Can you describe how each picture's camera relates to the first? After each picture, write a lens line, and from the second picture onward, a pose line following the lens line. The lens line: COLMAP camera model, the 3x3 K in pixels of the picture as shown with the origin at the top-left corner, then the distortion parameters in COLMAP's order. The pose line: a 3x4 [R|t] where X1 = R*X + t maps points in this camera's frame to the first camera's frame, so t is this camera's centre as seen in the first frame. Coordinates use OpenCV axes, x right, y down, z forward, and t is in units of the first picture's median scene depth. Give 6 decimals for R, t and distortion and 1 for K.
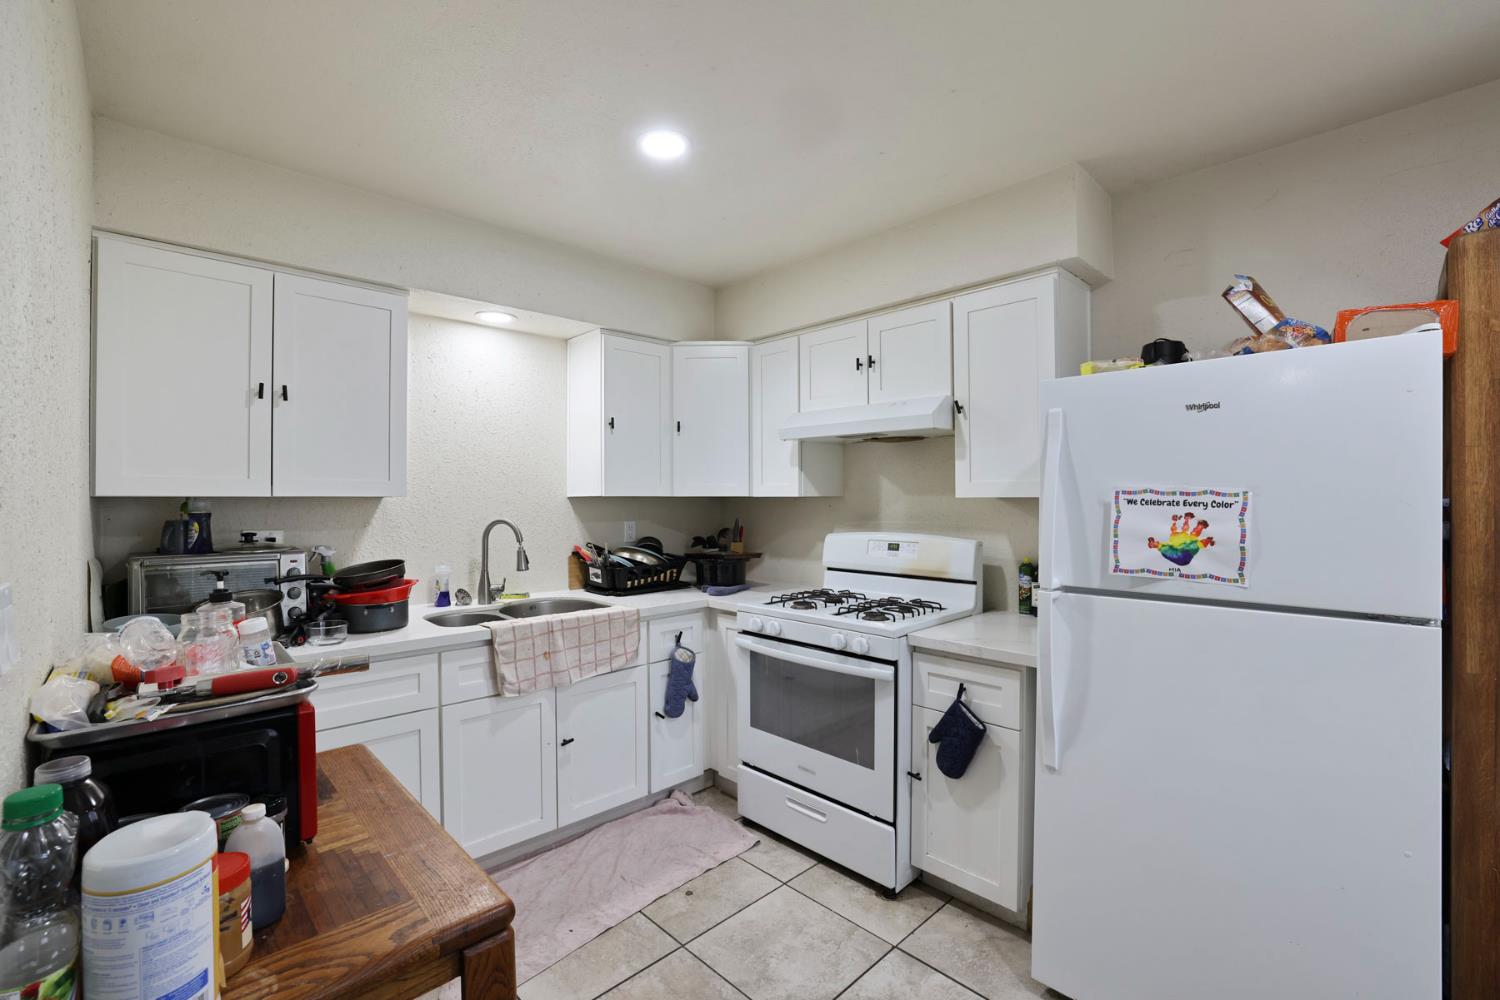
lens RADIAL K [[652.6, 0, 742.2], [0, 652.6, 500.6], [0, 0, 1]] dist [-0.040670, 0.010725]
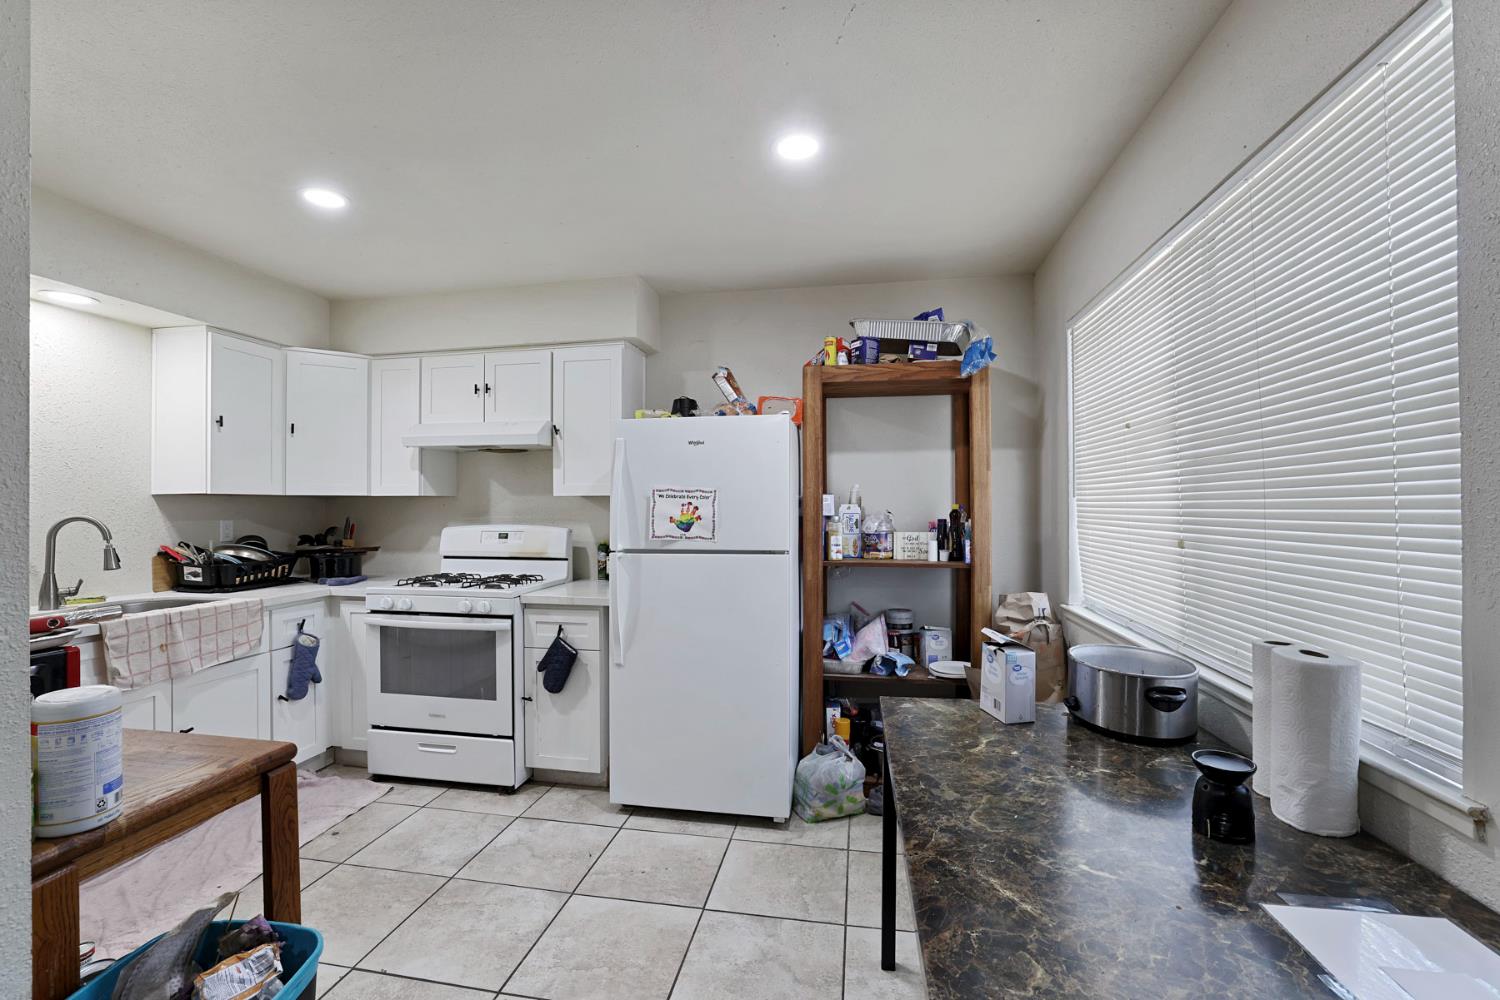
lens RADIAL K [[652.6, 0, 743.8], [0, 652.6, 503.1], [0, 0, 1]] dist [-0.040670, 0.010725]
pose [[0.810574, 0.003805, 0.585624, -0.138258], [0.002407, 0.999949, -0.009827, 0.022947], [-0.585631, 0.009375, 0.810523, -0.318176]]
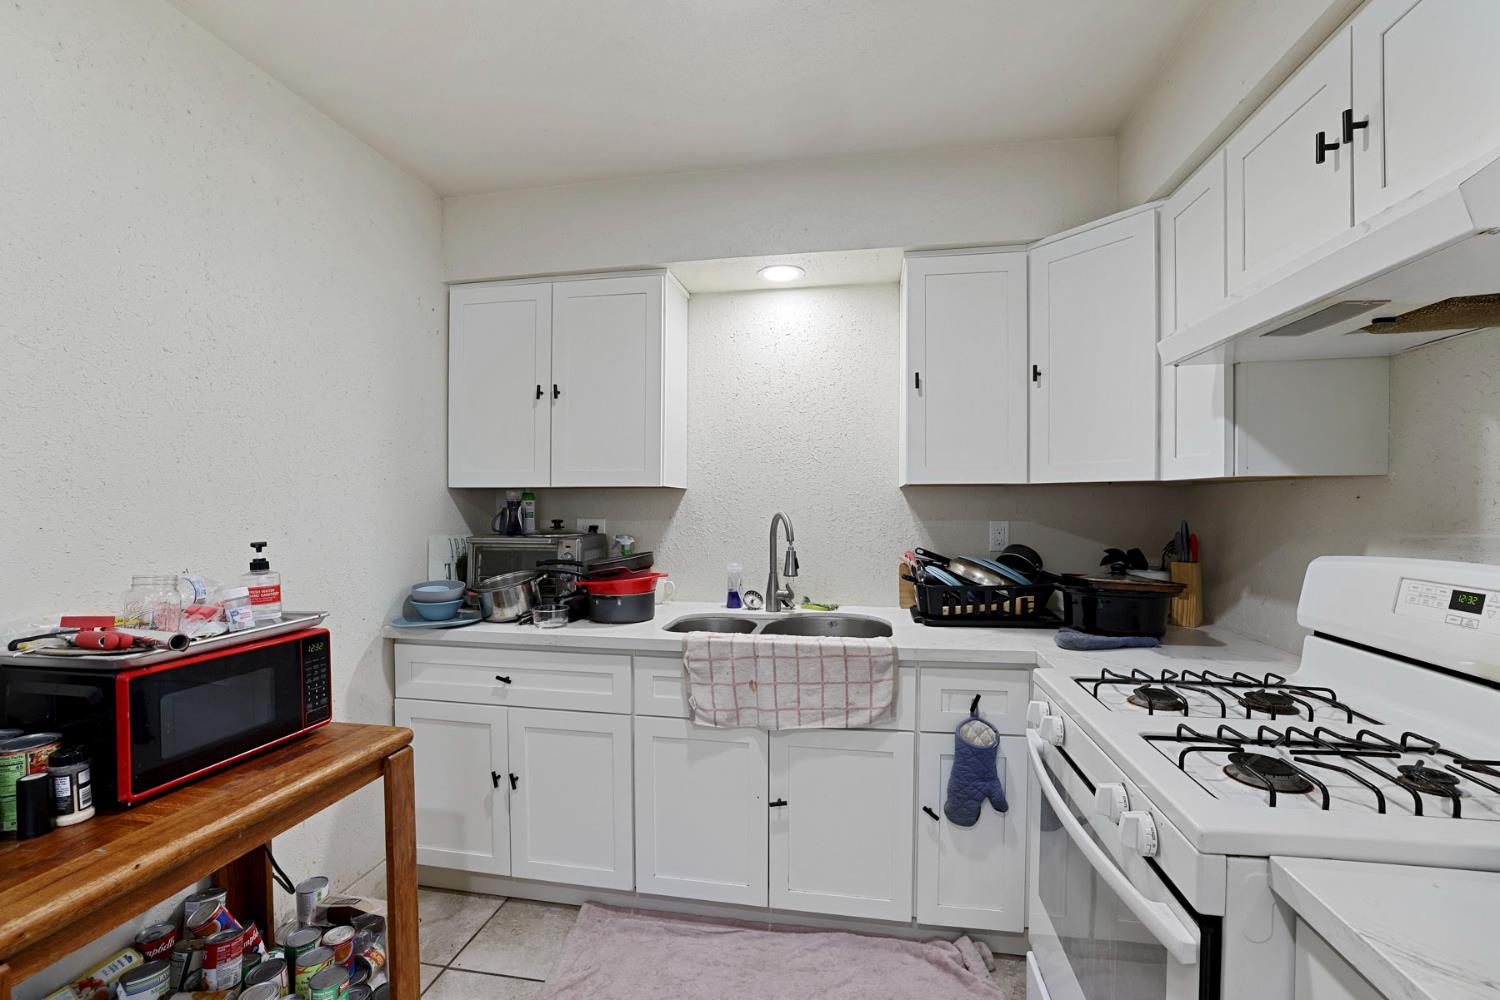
lens RADIAL K [[652.6, 0, 744.0], [0, 652.6, 517.0], [0, 0, 1]] dist [-0.040670, 0.010725]
pose [[0.591422, 0.018567, -0.806148, 0.302051], [-0.002185, 0.999768, 0.021423, 0.016889], [0.806359, -0.010908, 0.591326, 0.492947]]
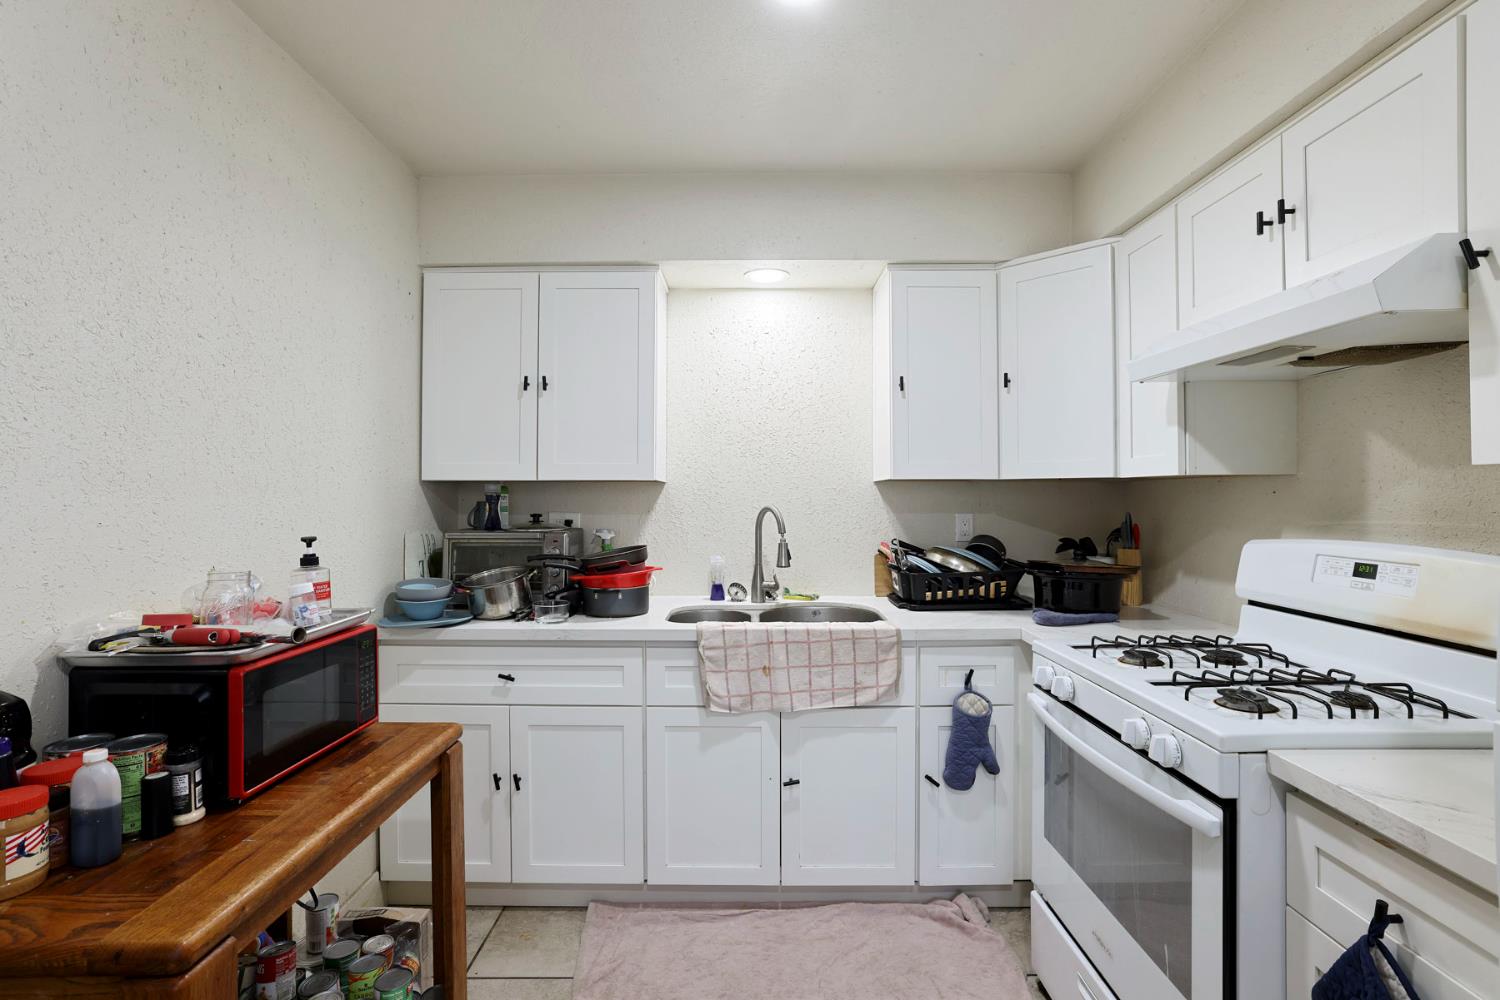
lens RADIAL K [[711.8, 0, 741.1], [0, 711.8, 492.9], [0, 0, 1]] dist [-0.032919, 0.012475]
pose [[0.720609, -0.001901, -0.693339, 0.281717], [-0.002132, 0.999985, -0.004958, 0.016495], [0.693339, 0.005051, 0.720594, 0.305527]]
